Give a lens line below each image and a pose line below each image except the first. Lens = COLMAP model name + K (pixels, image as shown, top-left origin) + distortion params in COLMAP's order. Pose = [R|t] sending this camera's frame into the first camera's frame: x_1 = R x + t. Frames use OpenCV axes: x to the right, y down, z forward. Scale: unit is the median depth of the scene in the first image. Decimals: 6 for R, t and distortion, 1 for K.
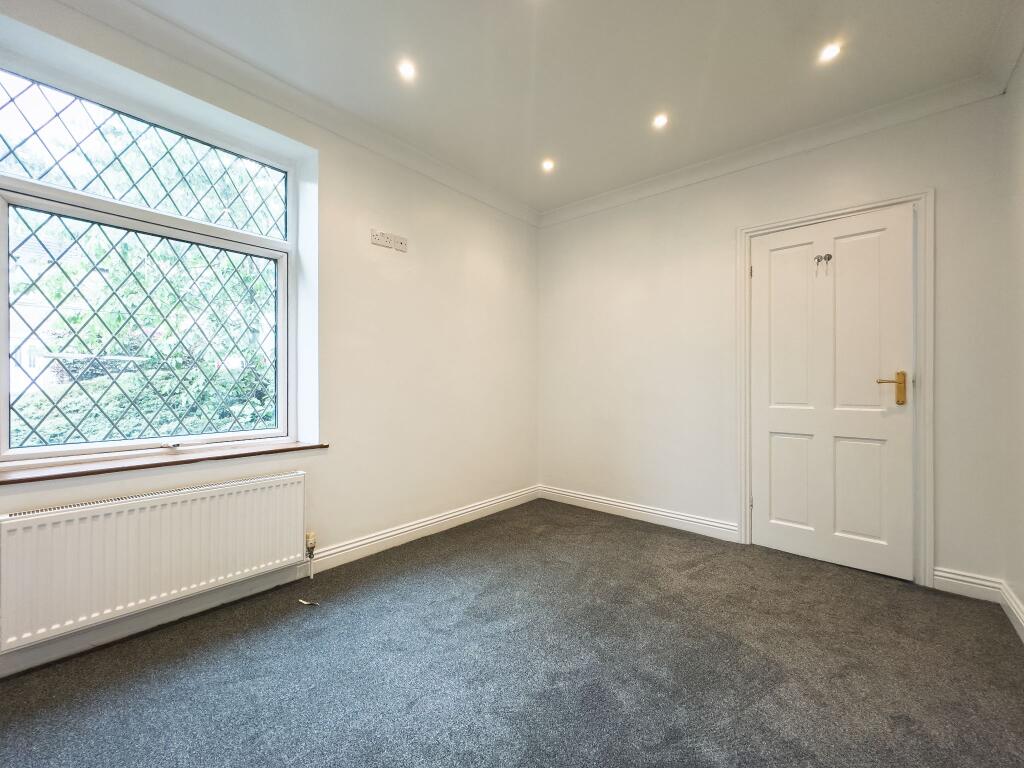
lens RADIAL K [[410.5, 0, 512.0], [0, 410.5, 384.0], [0, 0, 1]] dist [0.000434, 0.000061]
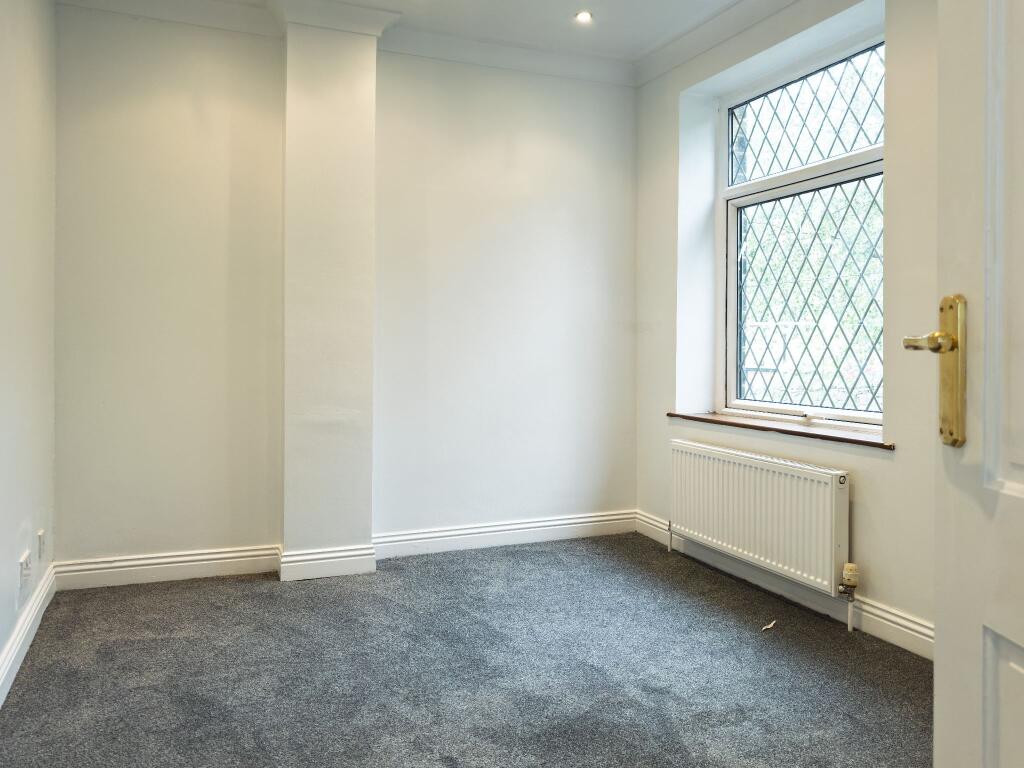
lens RADIAL K [[741.2, 0, 505.3], [0, 741.2, 360.6], [0, 0, 1]] dist [0.001652, 0.000848]
pose [[-0.434031, 0.009154, -0.900851, 1.063379], [-0.010584, 0.999828, 0.015259, 0.008025], [0.900836, 0.016157, -0.433860, 1.221334]]
